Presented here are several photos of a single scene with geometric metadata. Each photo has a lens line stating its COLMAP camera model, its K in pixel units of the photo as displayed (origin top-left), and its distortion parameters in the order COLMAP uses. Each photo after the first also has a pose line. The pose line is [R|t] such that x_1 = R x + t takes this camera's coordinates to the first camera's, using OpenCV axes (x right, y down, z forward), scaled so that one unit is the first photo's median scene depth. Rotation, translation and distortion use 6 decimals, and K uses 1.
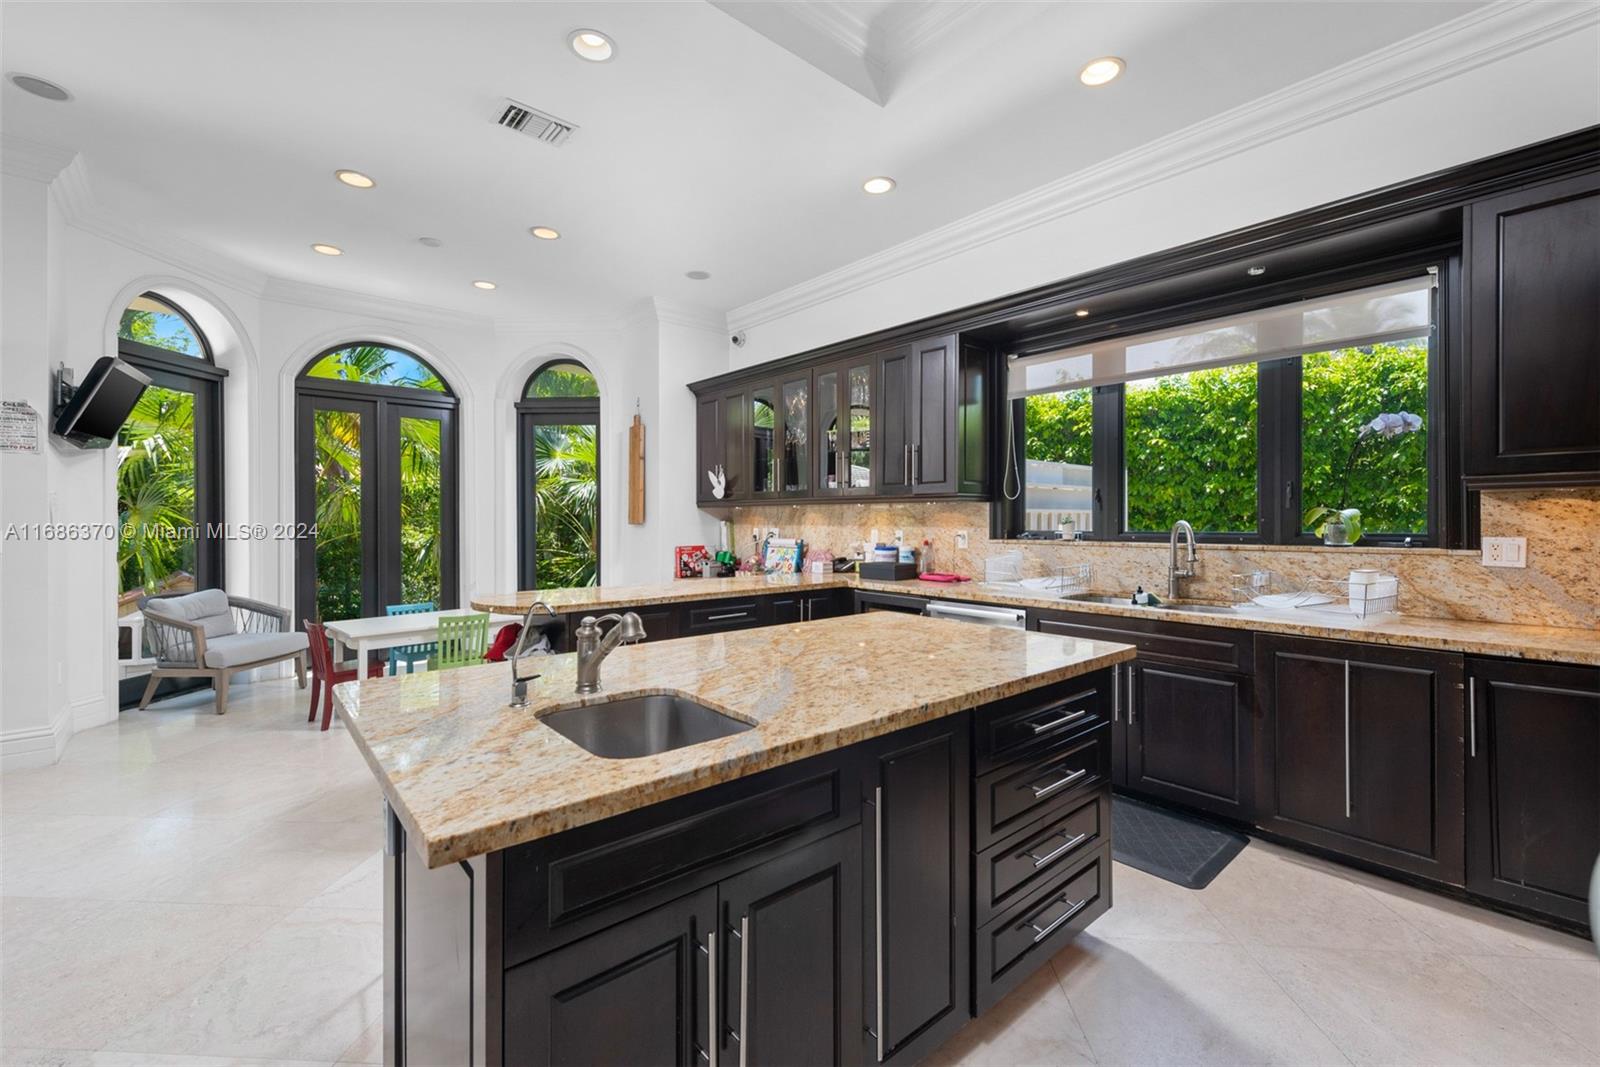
lens RADIAL K [[664.3, 0, 800.0], [0, 664.3, 533.5], [0, 0, 1]] dist [0.001251, 0.000088]
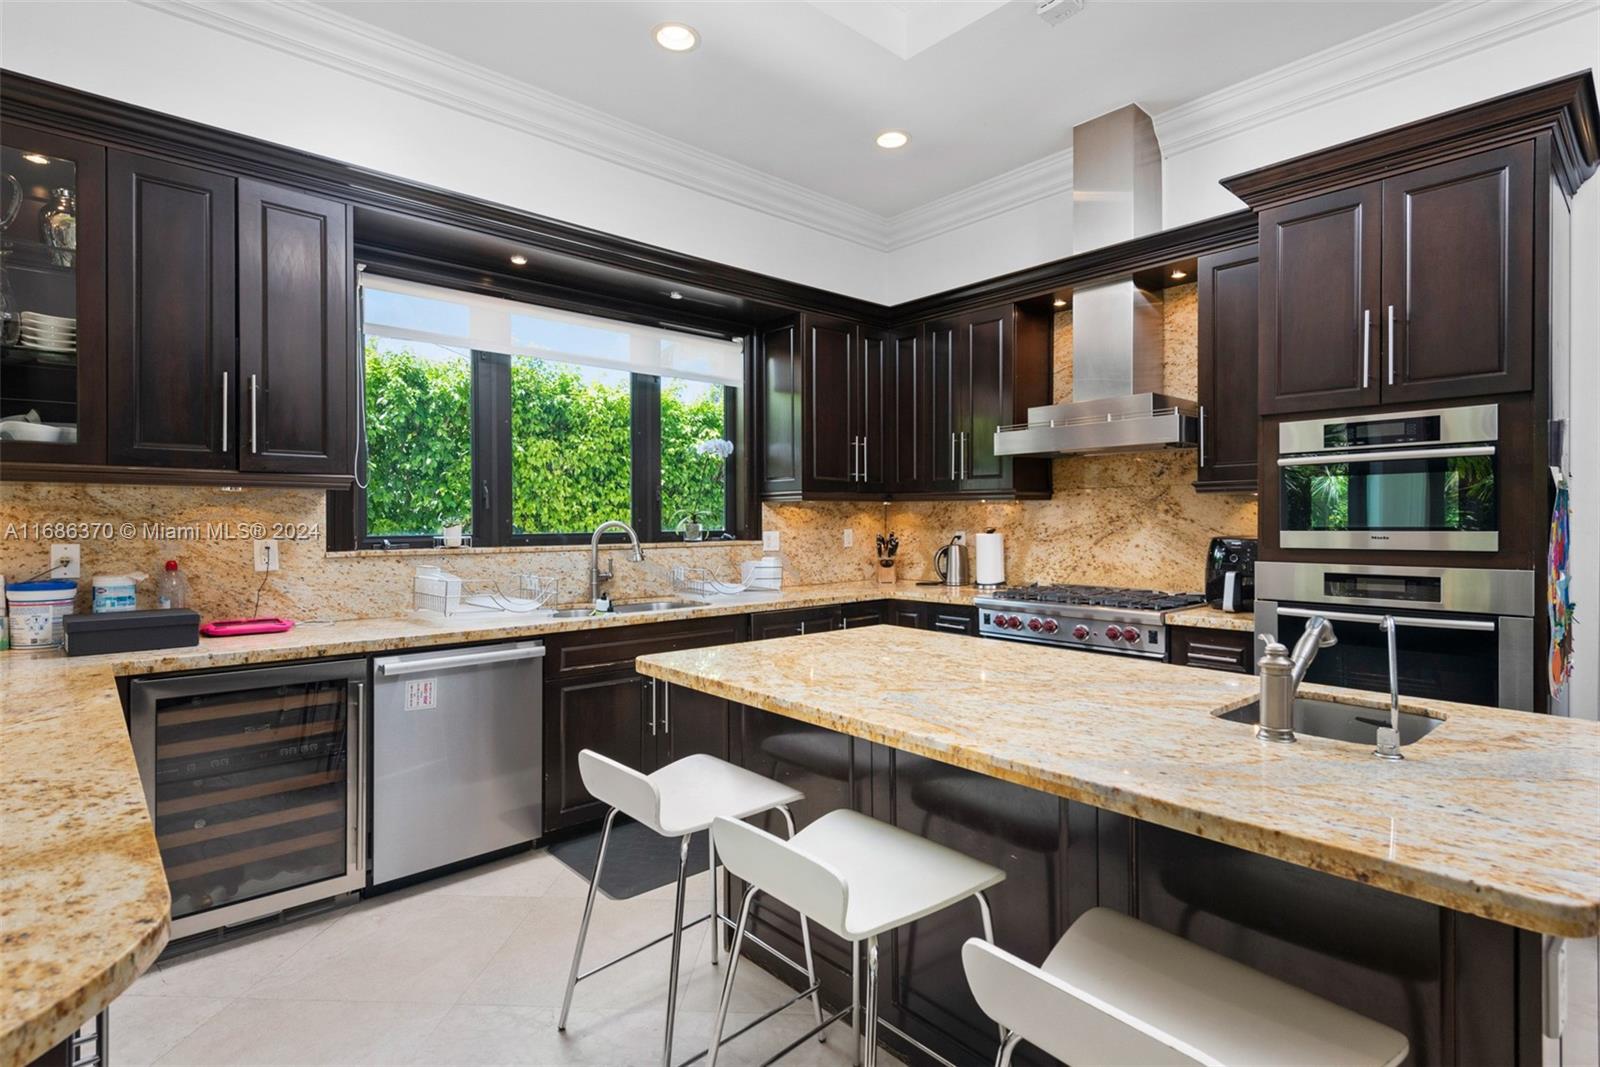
lens RADIAL K [[790.2, 0, 800.0], [0, 790.2, 533.5], [0, 0, 1]] dist [-0.001413, -0.000057]
pose [[-0.024385, -0.017106, 0.999556, -0.609558], [0.021264, 0.999619, 0.017626, -0.016269], [-0.999476, 0.021684, -0.024012, 0.778116]]
